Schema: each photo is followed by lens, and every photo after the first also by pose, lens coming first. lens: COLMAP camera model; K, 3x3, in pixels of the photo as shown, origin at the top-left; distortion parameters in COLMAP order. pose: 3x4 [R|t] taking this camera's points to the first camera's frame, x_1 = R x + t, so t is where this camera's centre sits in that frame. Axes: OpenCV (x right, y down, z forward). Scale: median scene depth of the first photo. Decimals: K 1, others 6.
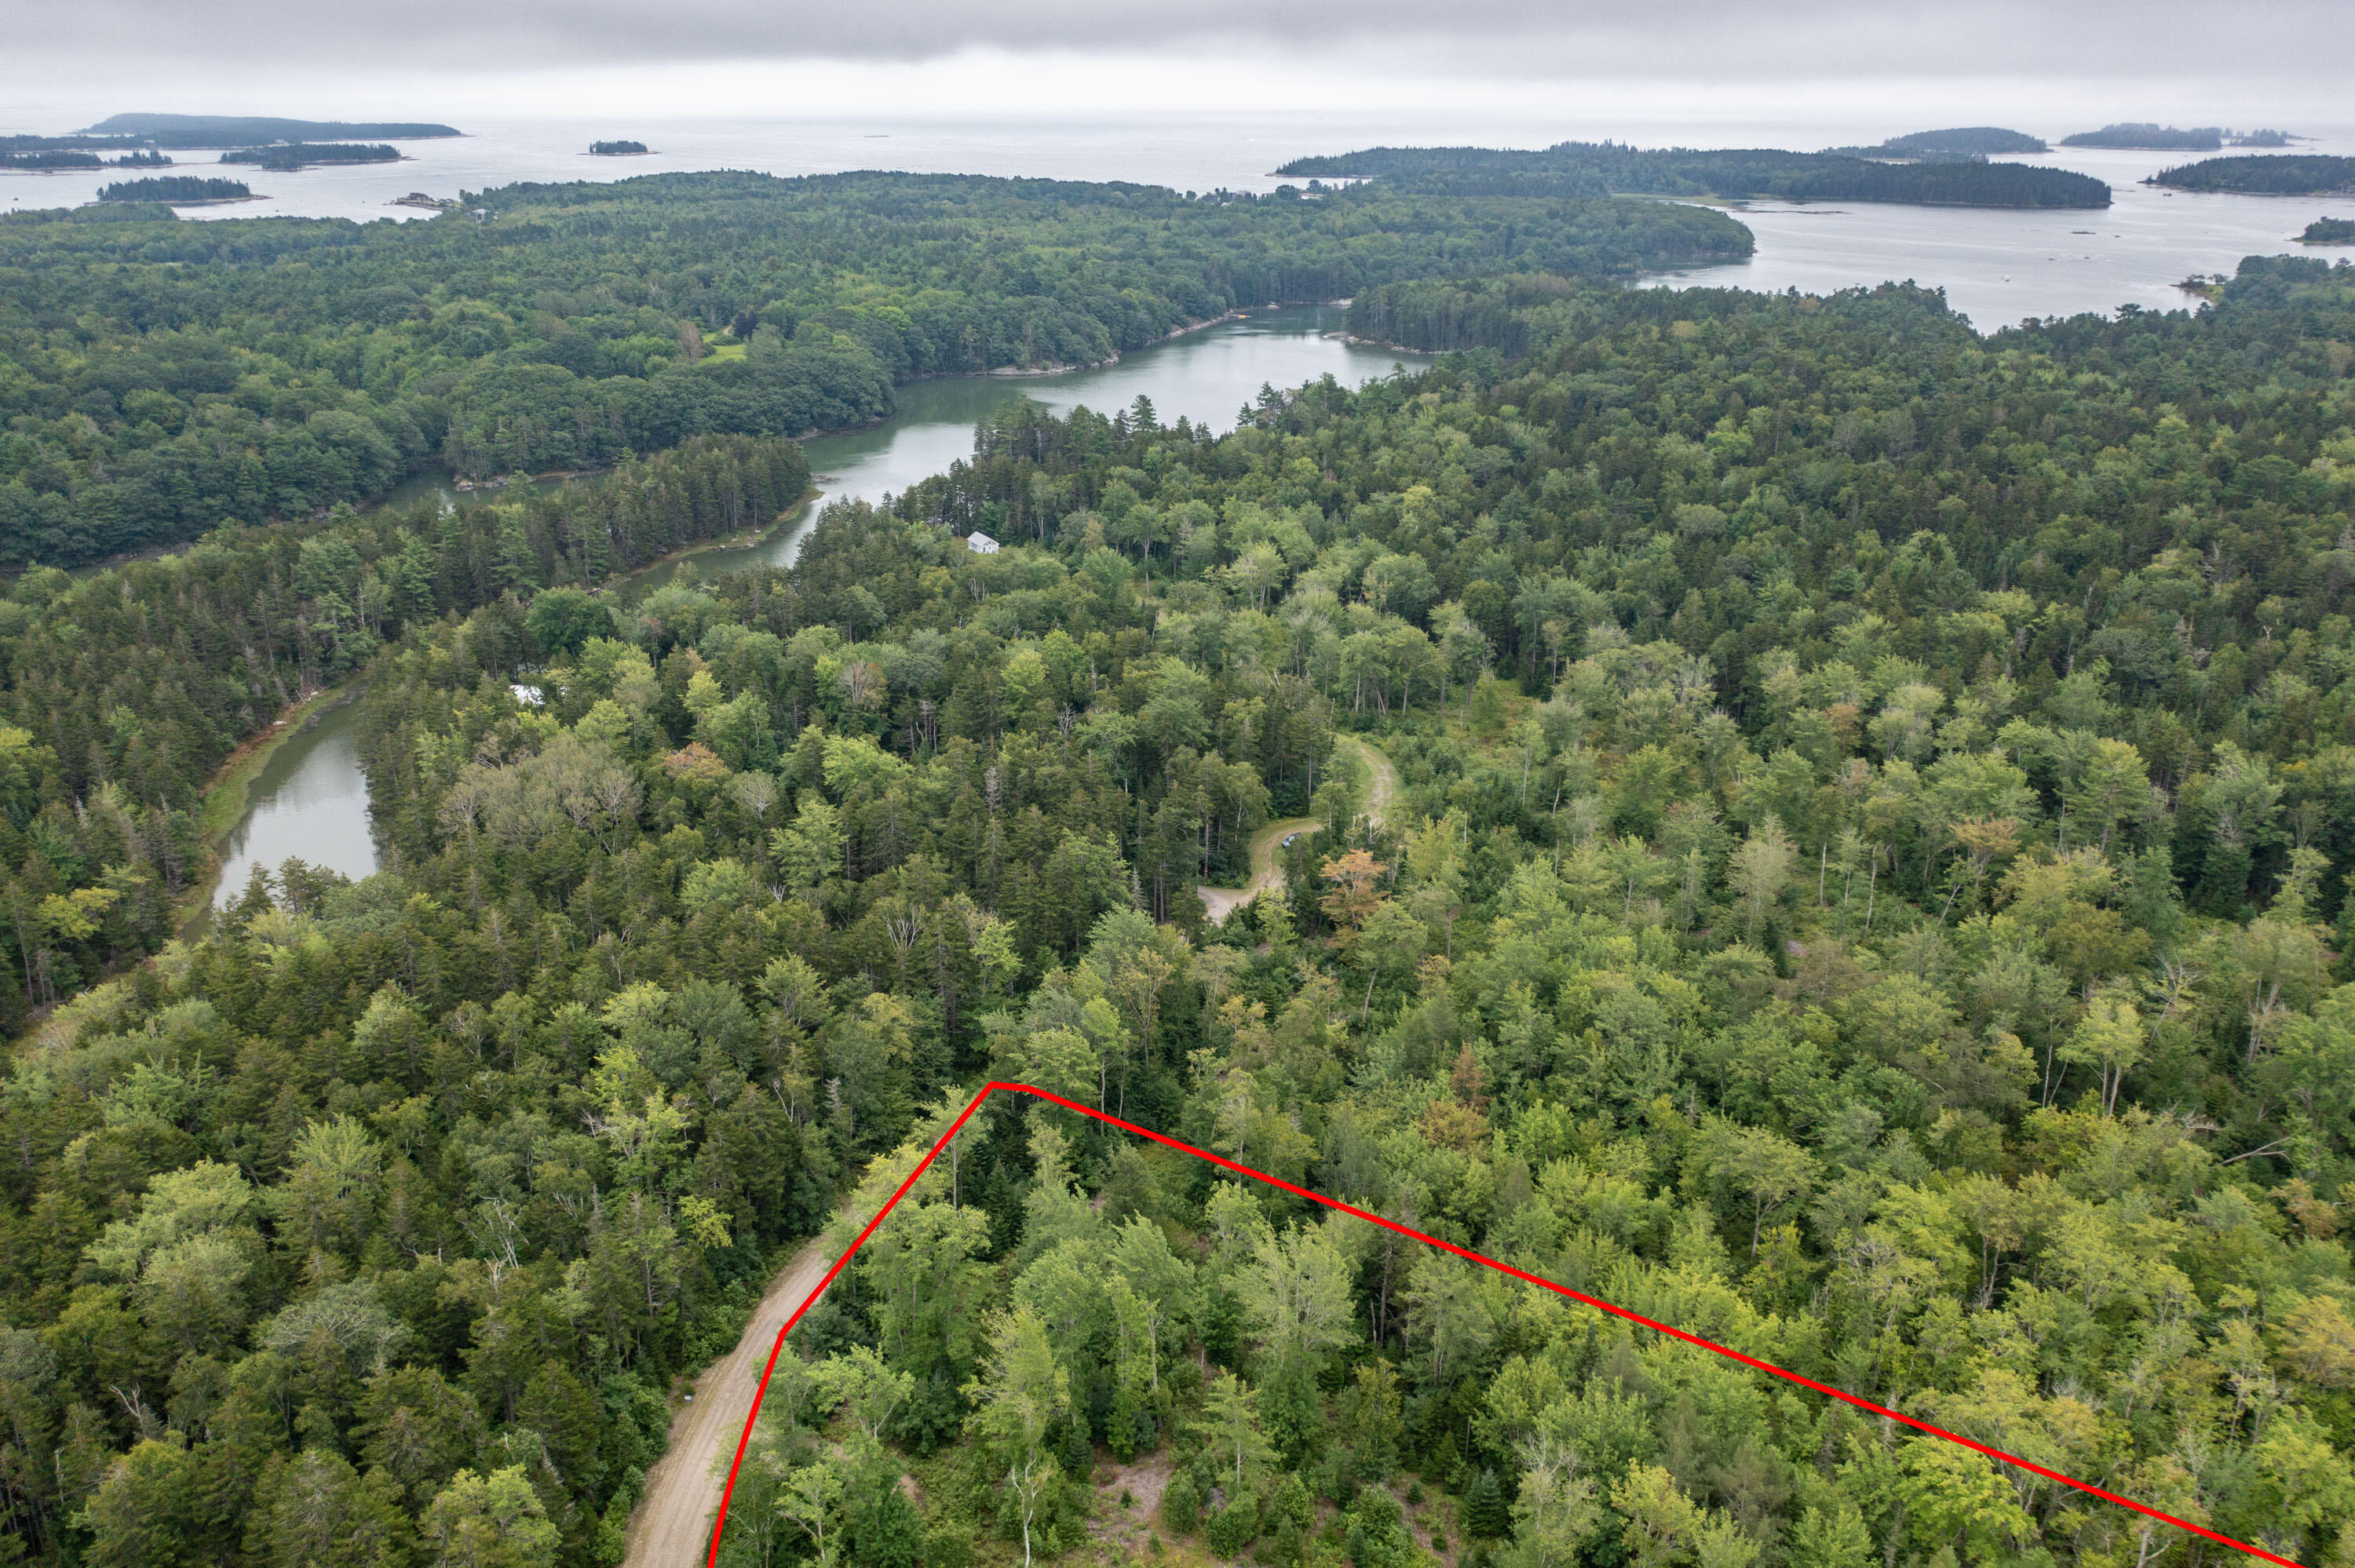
lens RADIAL K [[1905.6, 0, 1163.7], [0, 1905.6, 773.6], [0, 0, 1]] dist [-0.006904, 0.008161]
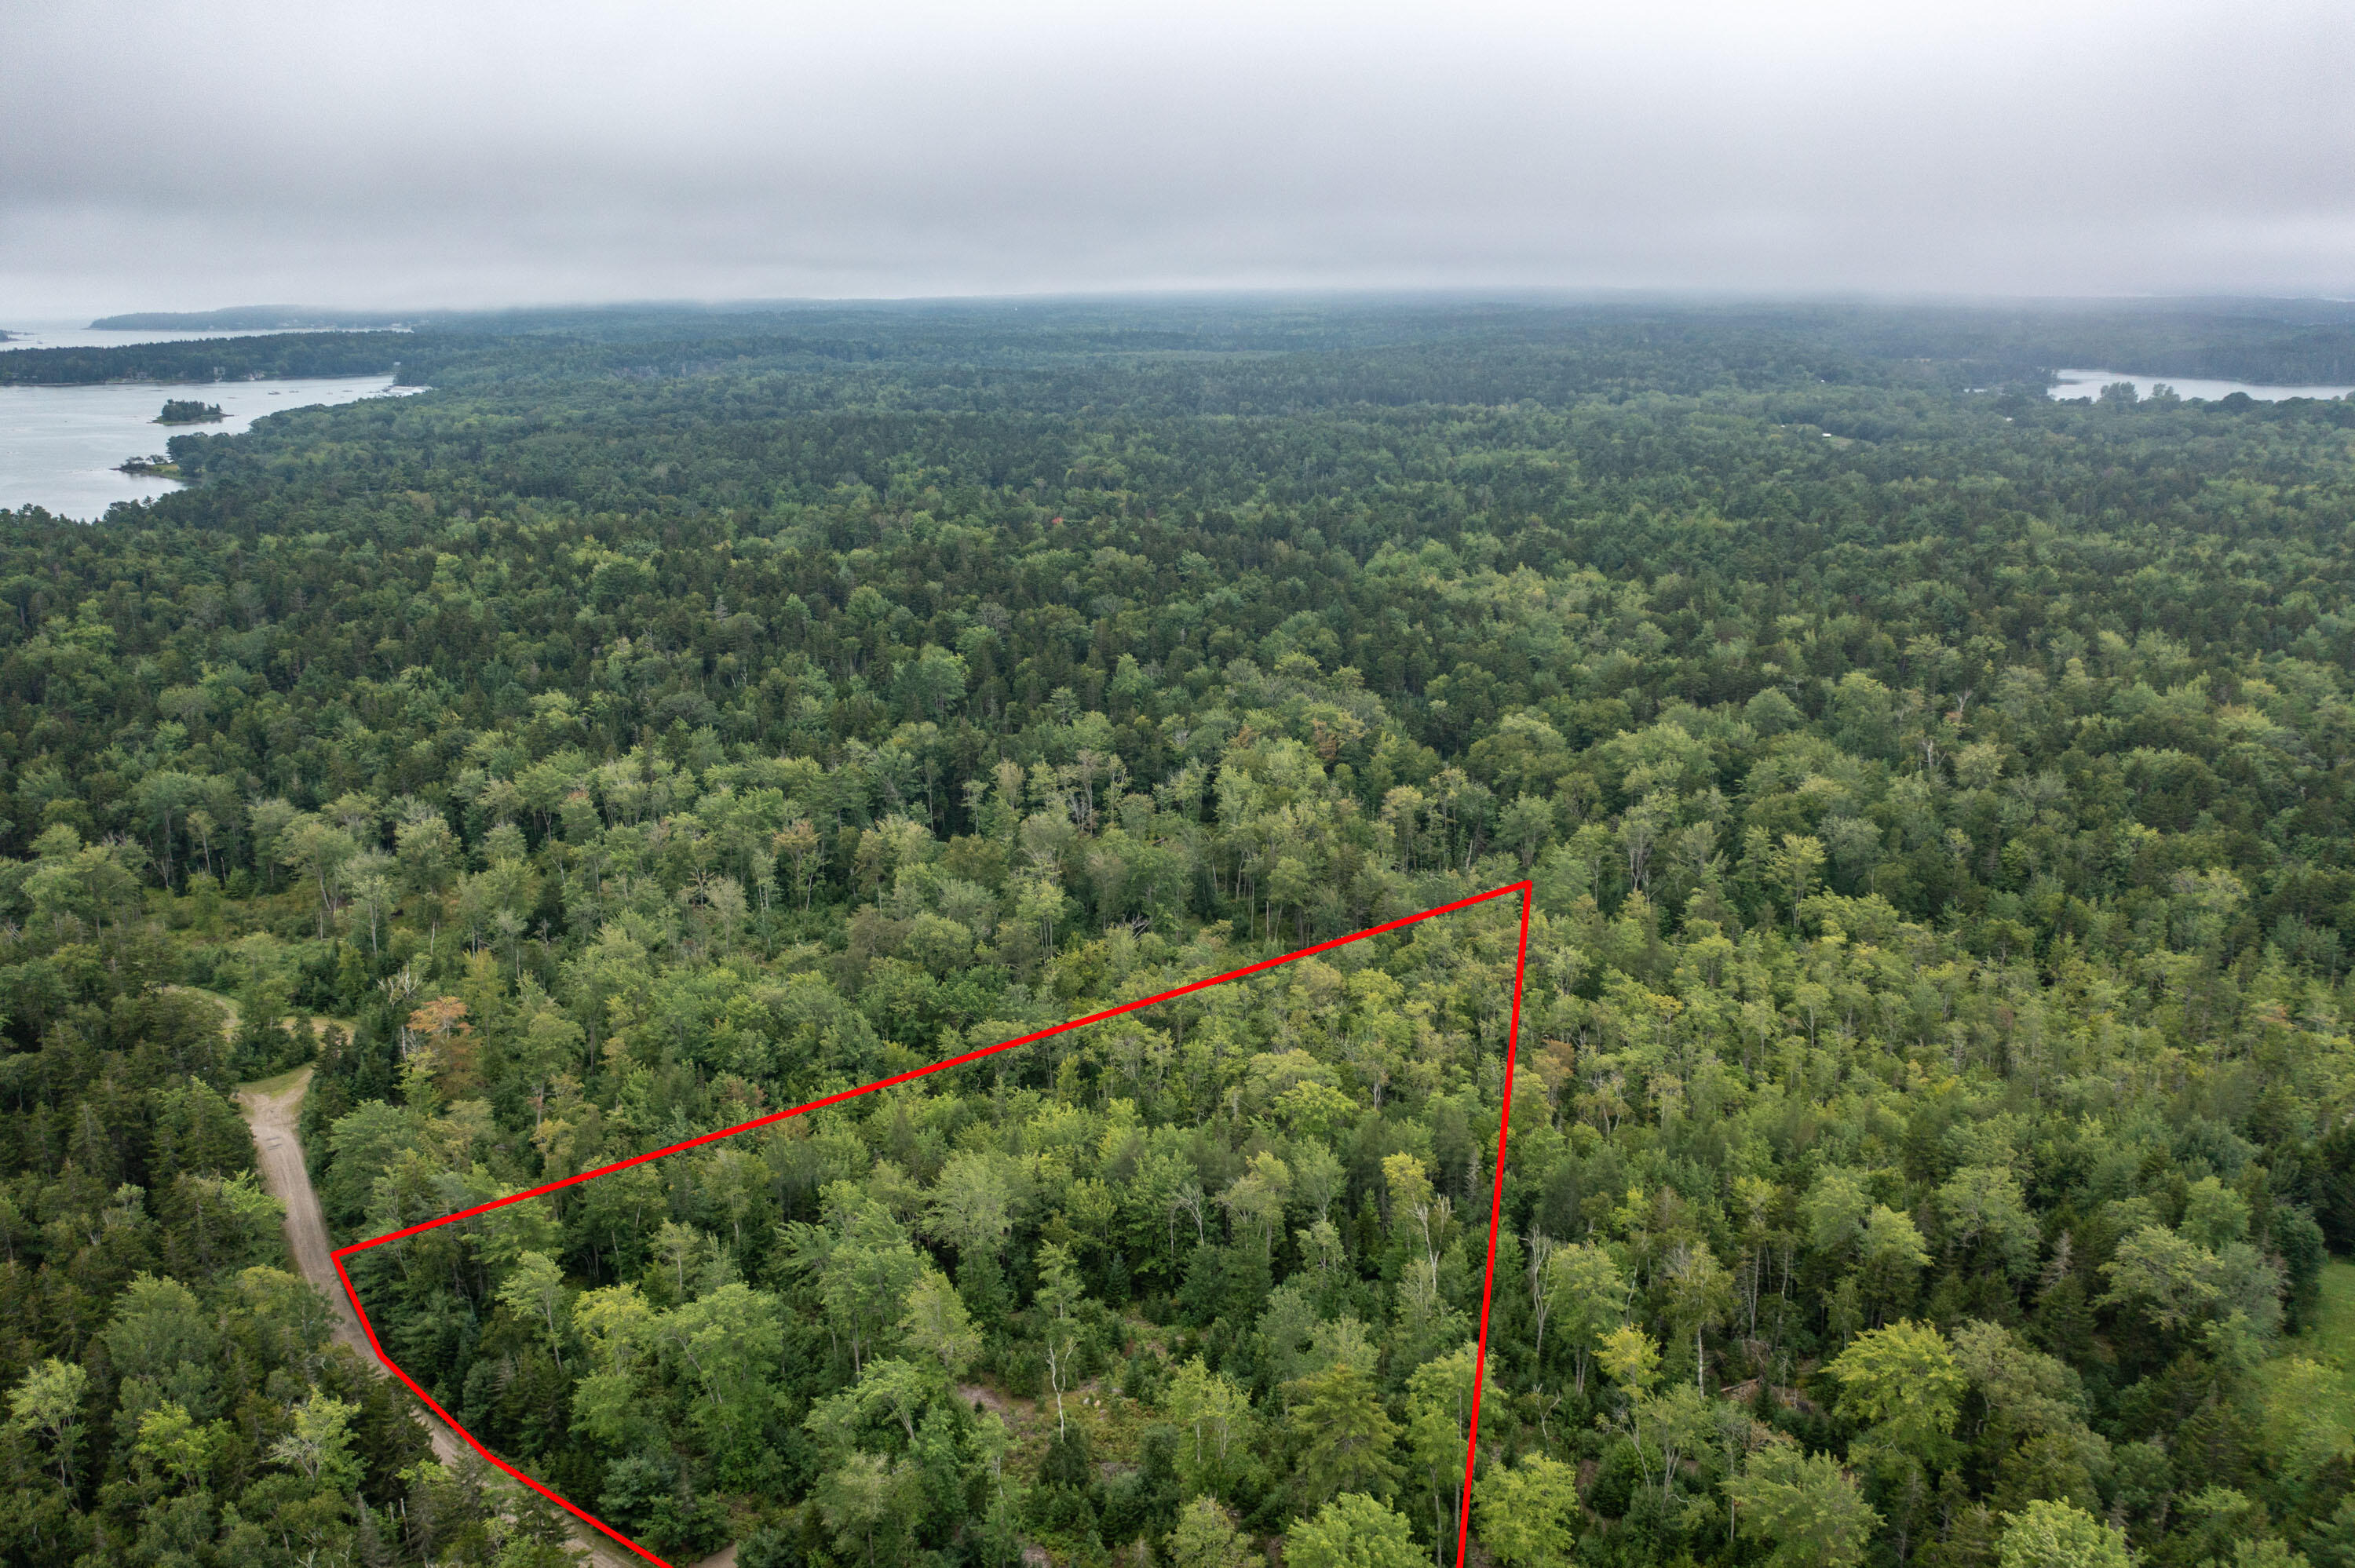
lens RADIAL K [[1905.6, 0, 1172.8], [0, 1905.6, 788.9], [0, 0, 1]] dist [-0.006904, 0.008161]
pose [[0.469895, -0.232239, 0.851624, -0.404743], [0.306001, 0.947803, 0.089627, -0.027199], [-0.827987, 0.218483, 0.516433, 0.085124]]
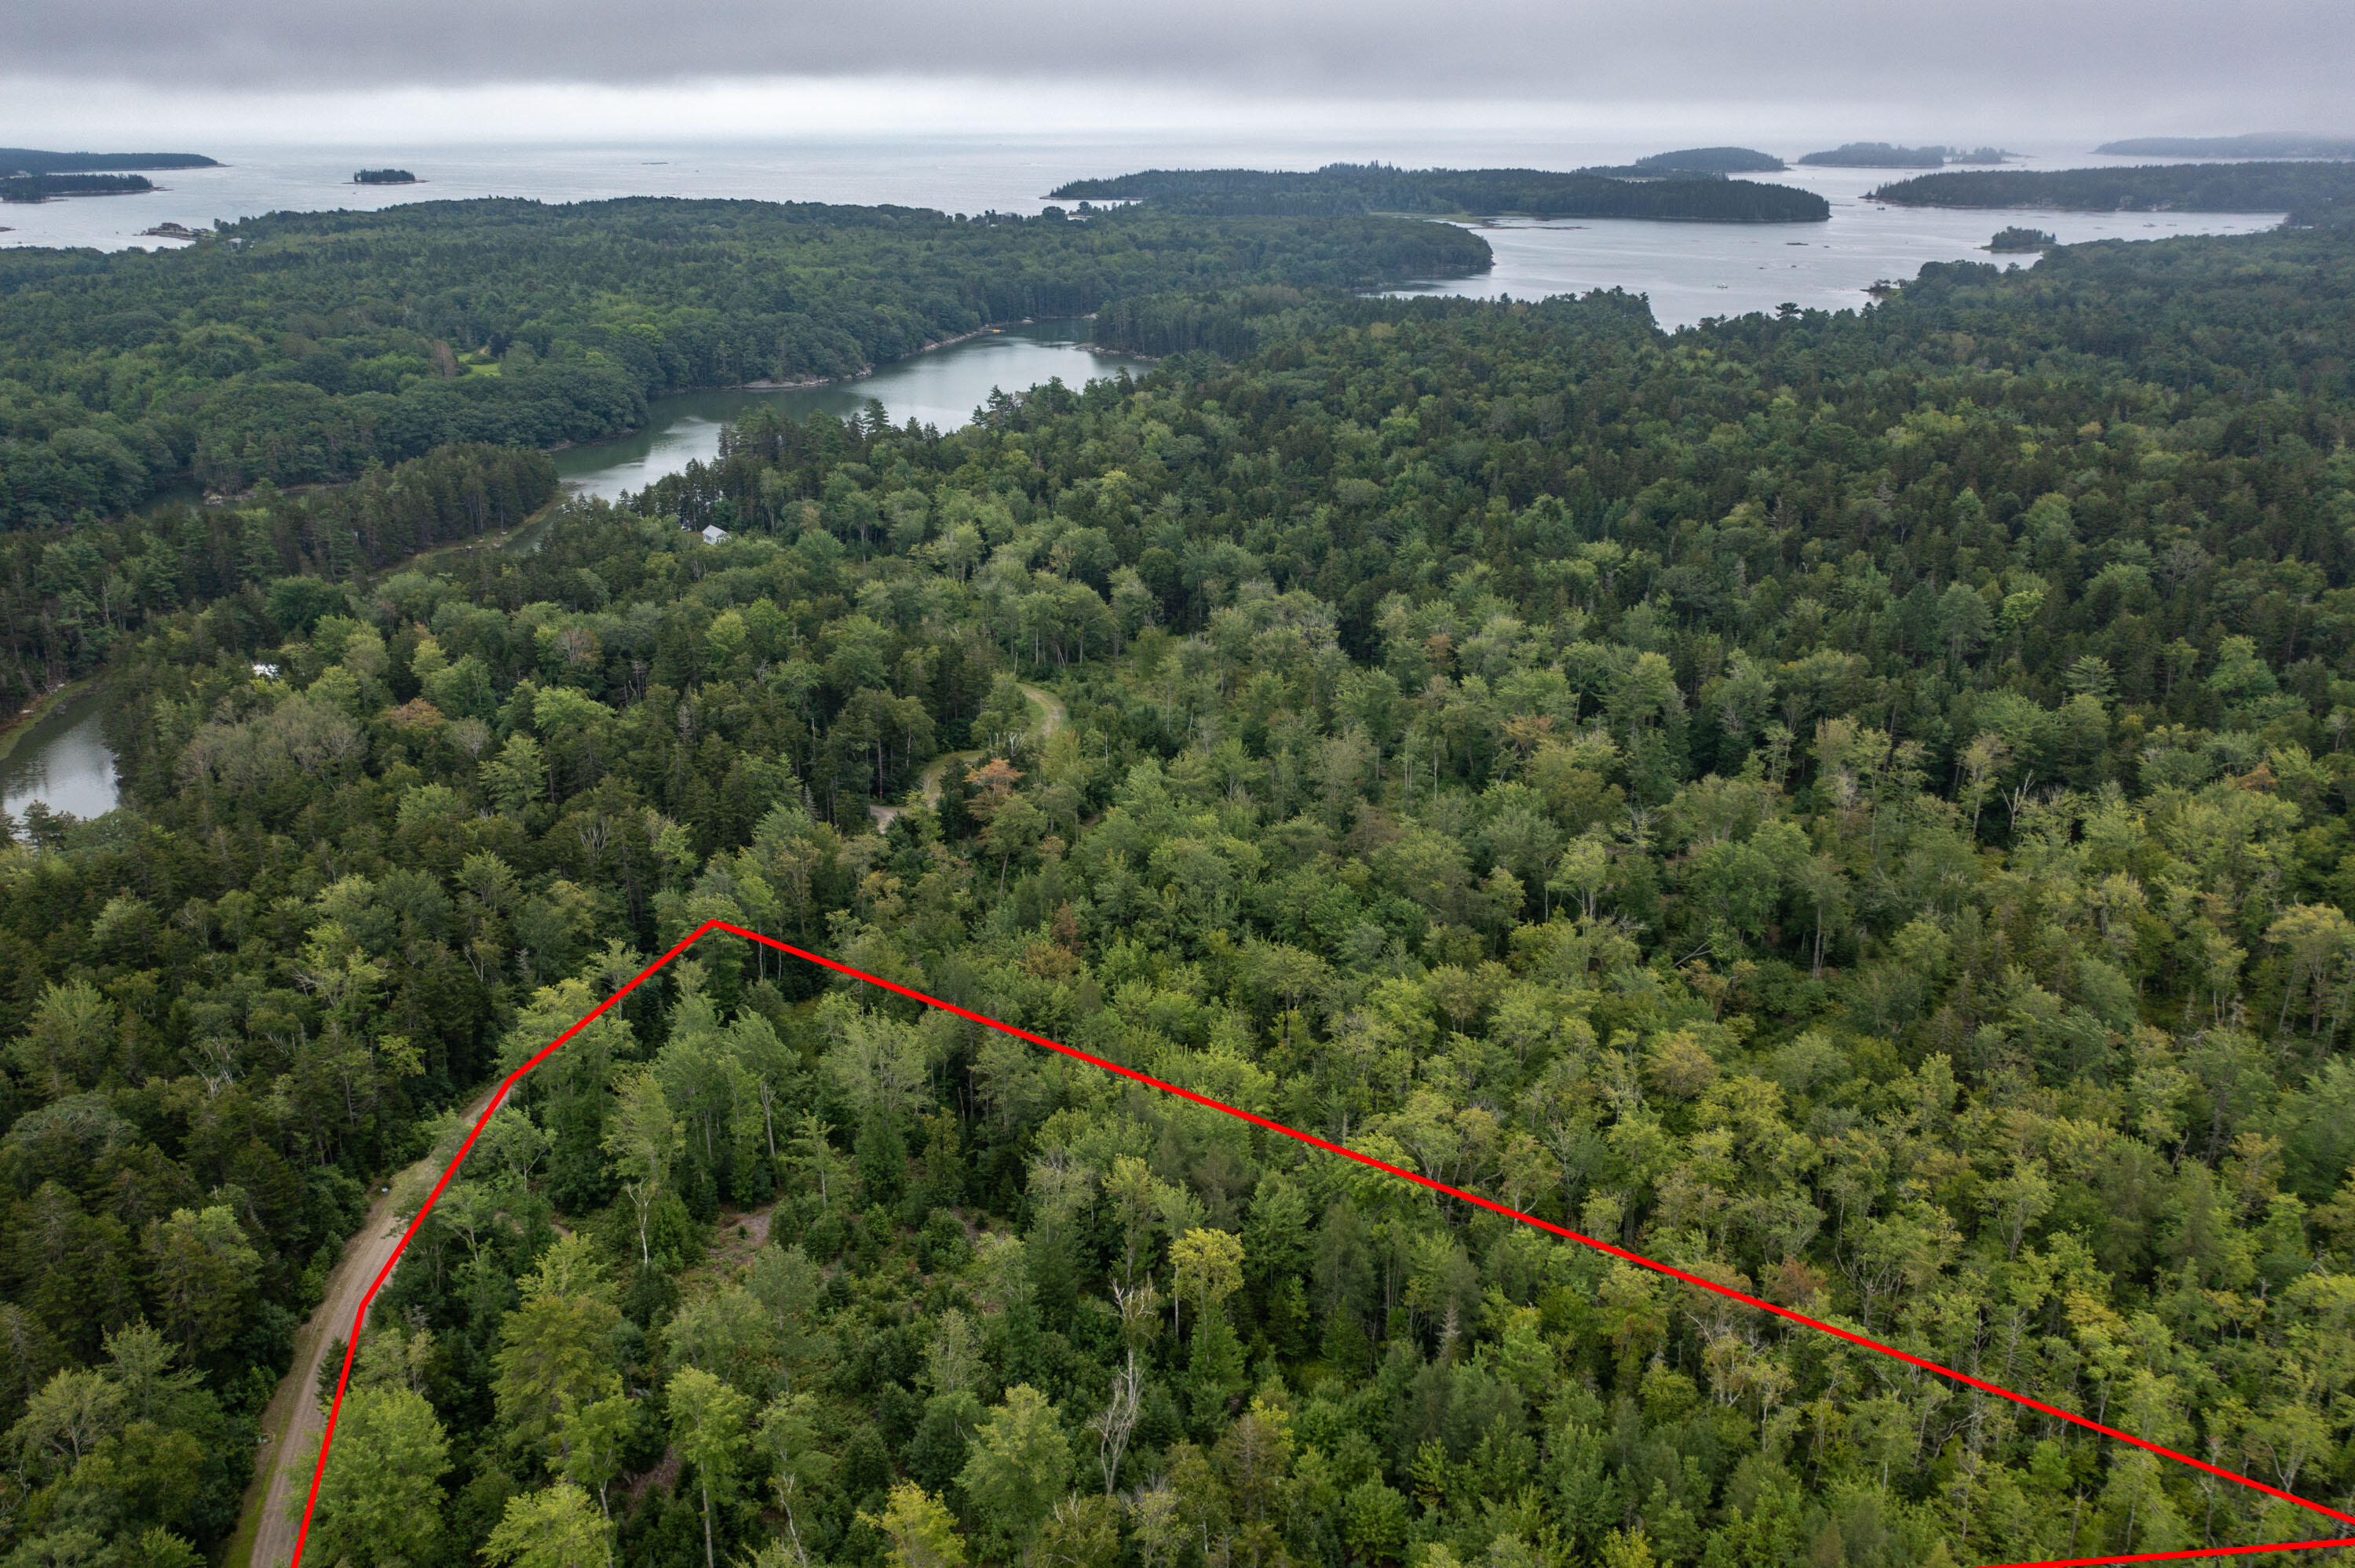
lens RADIAL K [[1905.6, 0, 1163.5], [0, 1905.6, 779.2], [0, 0, 1]] dist [-0.006904, 0.008161]
pose [[0.994638, -0.038045, 0.096164, 0.065660], [0.038944, 0.999213, -0.007482, 0.047166], [-0.095803, 0.011187, 0.995337, -0.121943]]
